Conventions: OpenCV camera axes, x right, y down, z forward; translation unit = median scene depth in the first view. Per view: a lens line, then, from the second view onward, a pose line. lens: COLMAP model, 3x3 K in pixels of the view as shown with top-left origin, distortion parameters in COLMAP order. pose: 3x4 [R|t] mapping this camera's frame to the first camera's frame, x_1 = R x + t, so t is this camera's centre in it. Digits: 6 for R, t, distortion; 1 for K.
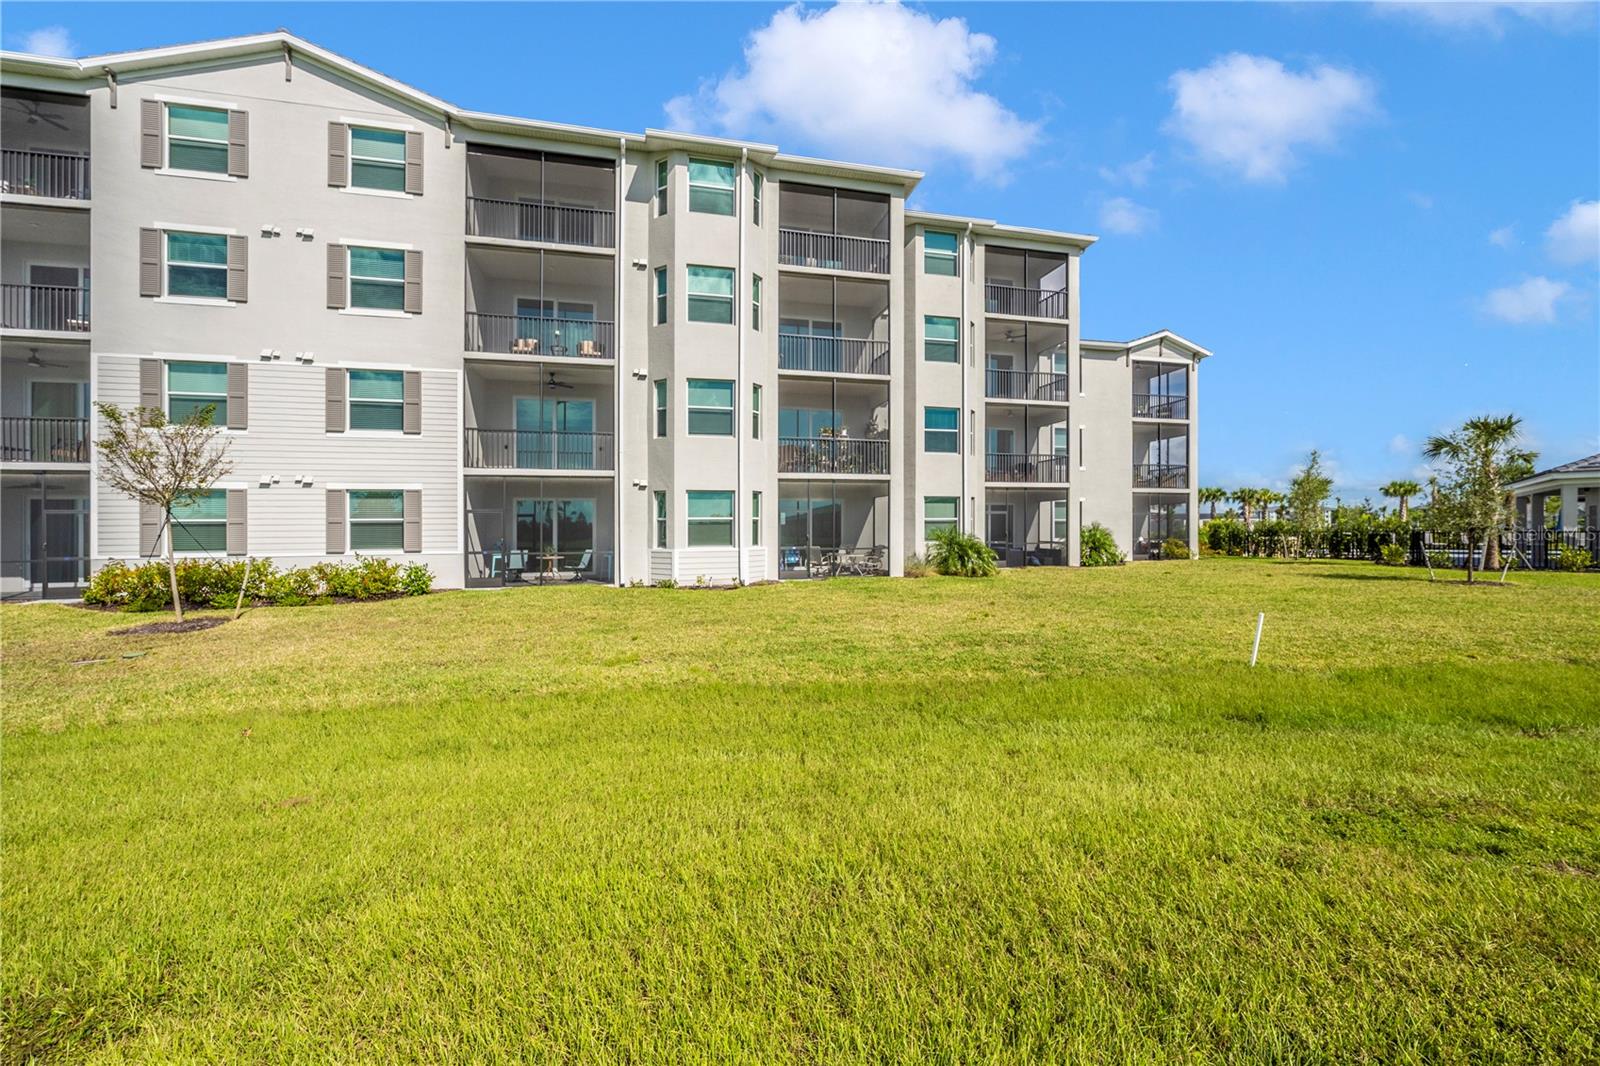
lens RADIAL K [[621.5, 0, 800.0], [0, 621.5, 533.0], [0, 0, 1]] dist [0.002613, 0.000267]
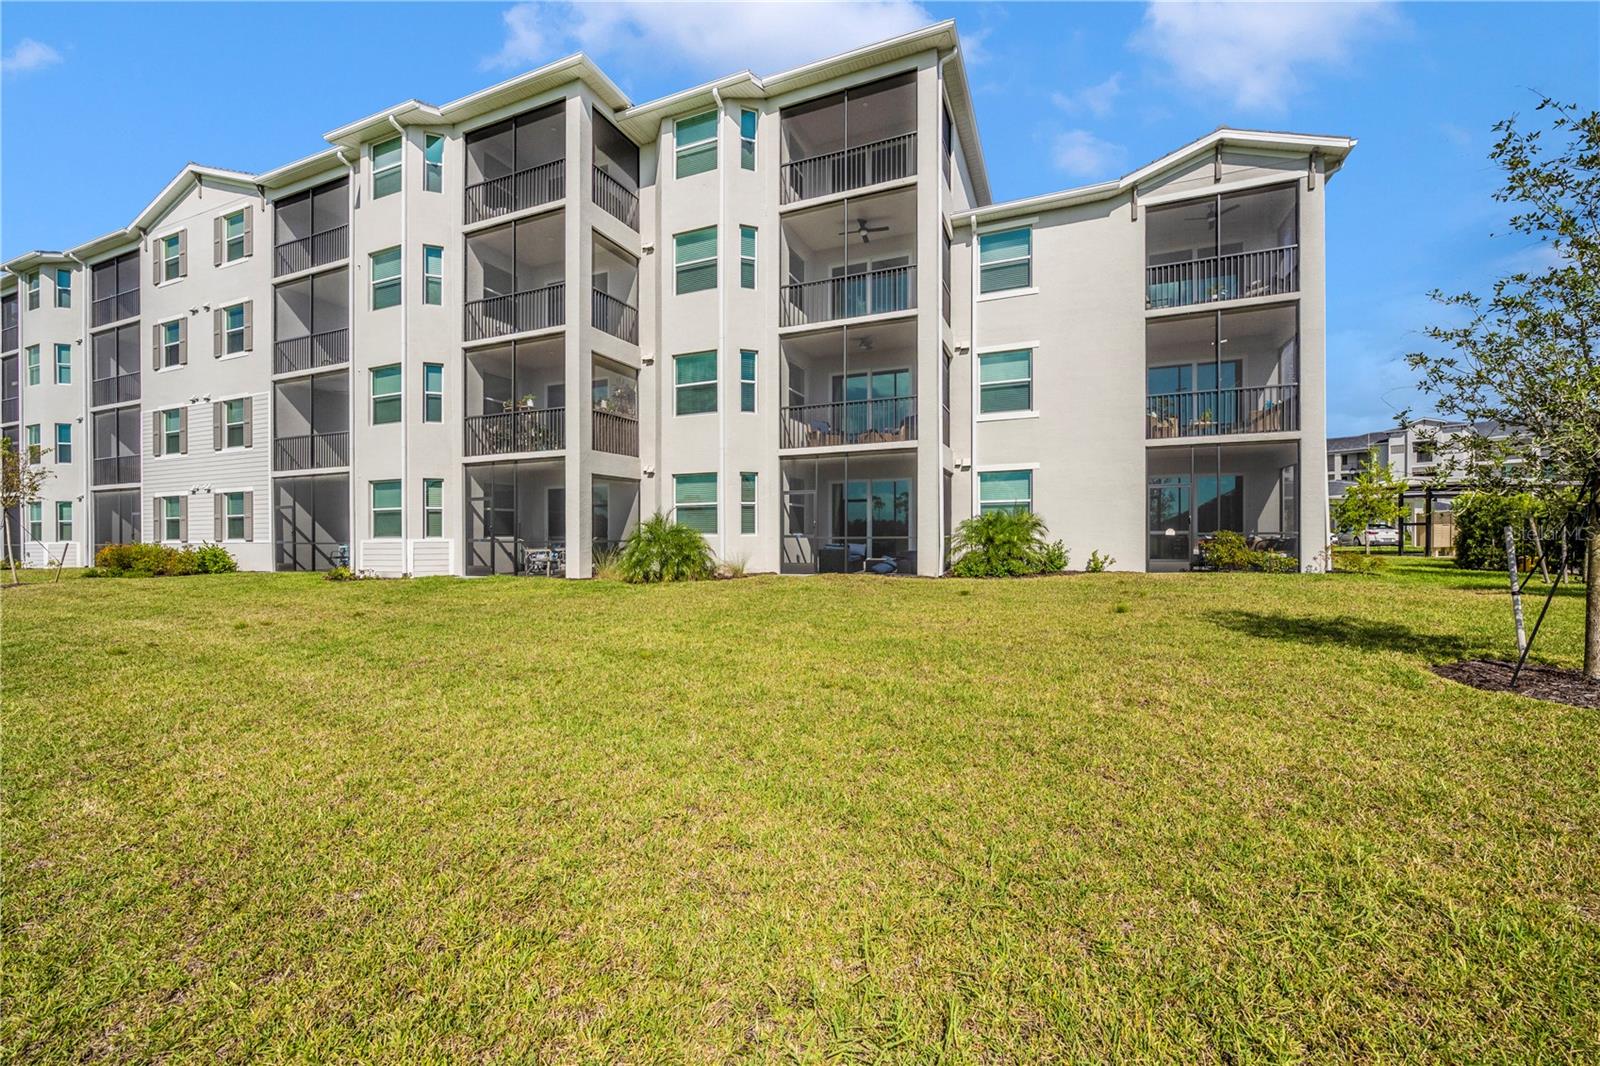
lens RADIAL K [[644.9, 0, 797.6], [0, 644.9, 522.8], [0, 0, 1]] dist [-0.000211, -0.000041]
pose [[0.809520, -0.002258, -0.587088, 0.618159], [0.009100, 0.999921, 0.008702, -0.003952], [0.587022, -0.012387, 0.809477, 0.349725]]
